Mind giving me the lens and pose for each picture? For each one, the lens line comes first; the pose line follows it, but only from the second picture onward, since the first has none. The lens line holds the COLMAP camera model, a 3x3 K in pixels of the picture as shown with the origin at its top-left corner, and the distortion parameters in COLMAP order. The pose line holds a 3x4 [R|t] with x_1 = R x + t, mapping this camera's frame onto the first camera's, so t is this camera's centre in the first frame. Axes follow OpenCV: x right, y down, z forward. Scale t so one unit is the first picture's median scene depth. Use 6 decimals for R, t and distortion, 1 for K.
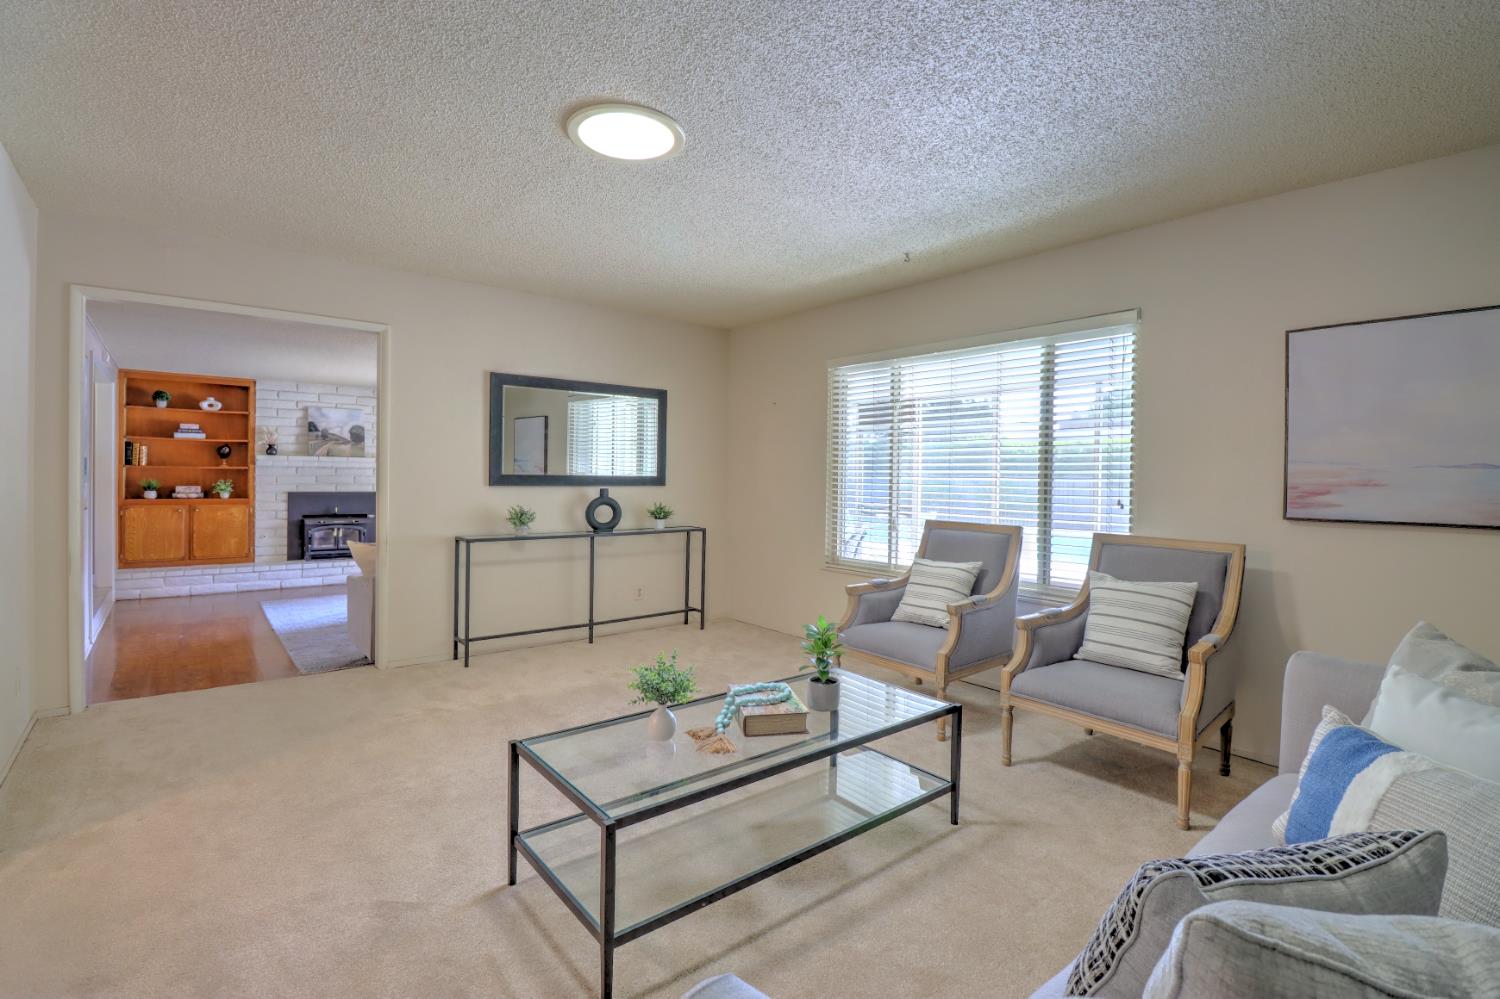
lens RADIAL K [[693.1, 0, 762.8], [0, 693.1, 487.5], [0, 0, 1]] dist [-0.017697, -0.005757]
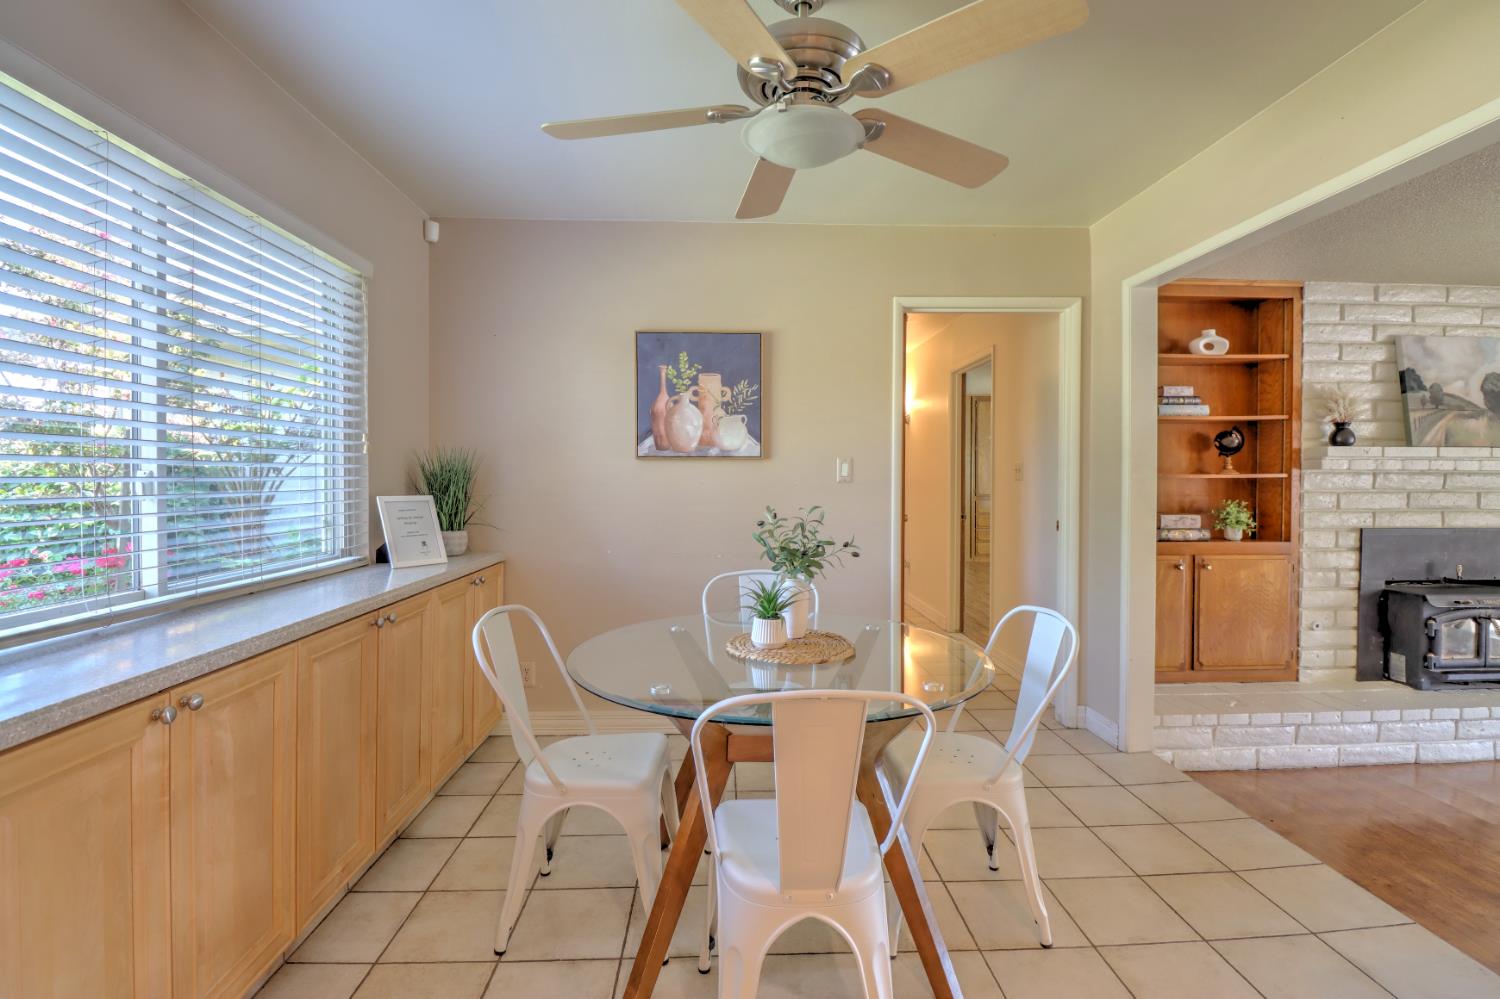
lens RADIAL K [[693.1, 0, 747.3], [0, 693.1, 492.5], [0, 0, 1]] dist [-0.017697, -0.005757]
pose [[0.781662, -0.000050, -0.623702, -0.742264], [-0.002173, 0.999994, -0.002804, -0.015063], [0.623698, 0.003547, 0.781657, 0.411600]]
